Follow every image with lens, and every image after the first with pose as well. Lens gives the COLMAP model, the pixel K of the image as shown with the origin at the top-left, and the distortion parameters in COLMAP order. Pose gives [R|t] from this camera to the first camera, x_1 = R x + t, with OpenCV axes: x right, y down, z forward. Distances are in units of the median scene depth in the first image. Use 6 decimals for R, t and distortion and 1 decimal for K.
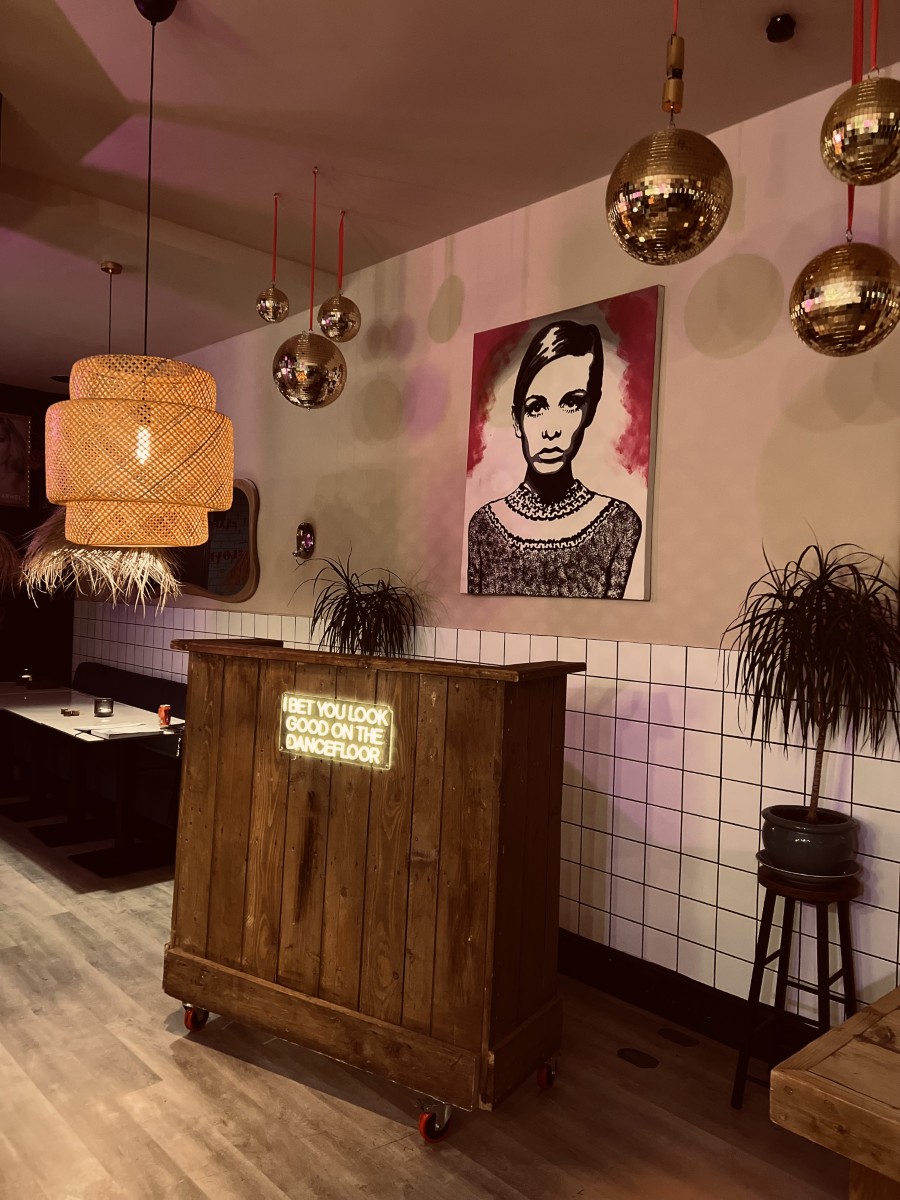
lens RADIAL K [[910.0, 0, 445.3], [0, 910.0, 608.1], [0, 0, 1]] dist [0.081744, 0.011907]
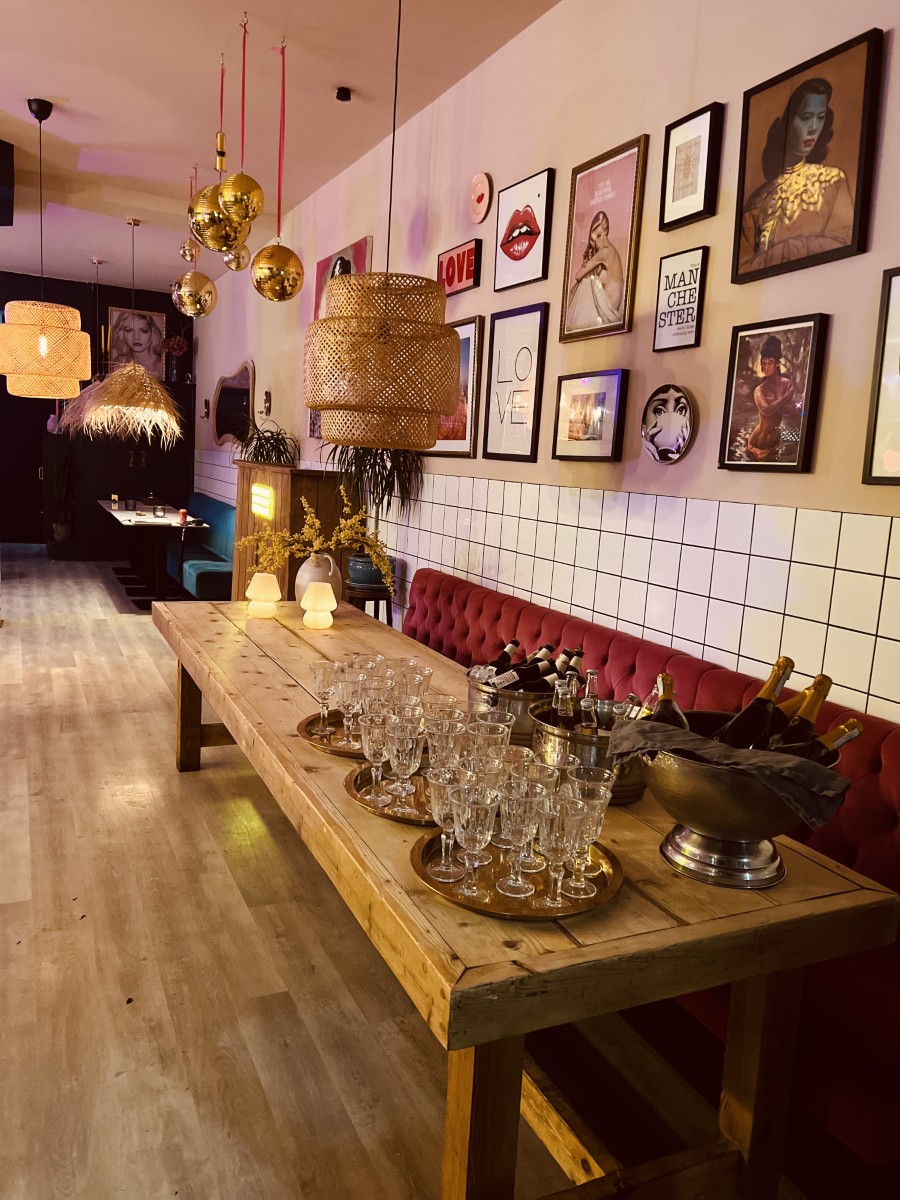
lens RADIAL K [[910.0, 0, 441.8], [0, 910.0, 598.4], [0, 0, 1]] dist [0.081744, 0.011907]
pose [[0.952164, 0.069367, -0.297610, 0.648397], [-0.032103, 0.991212, 0.128325, 0.044954], [0.303896, -0.112632, 0.946024, -0.398845]]
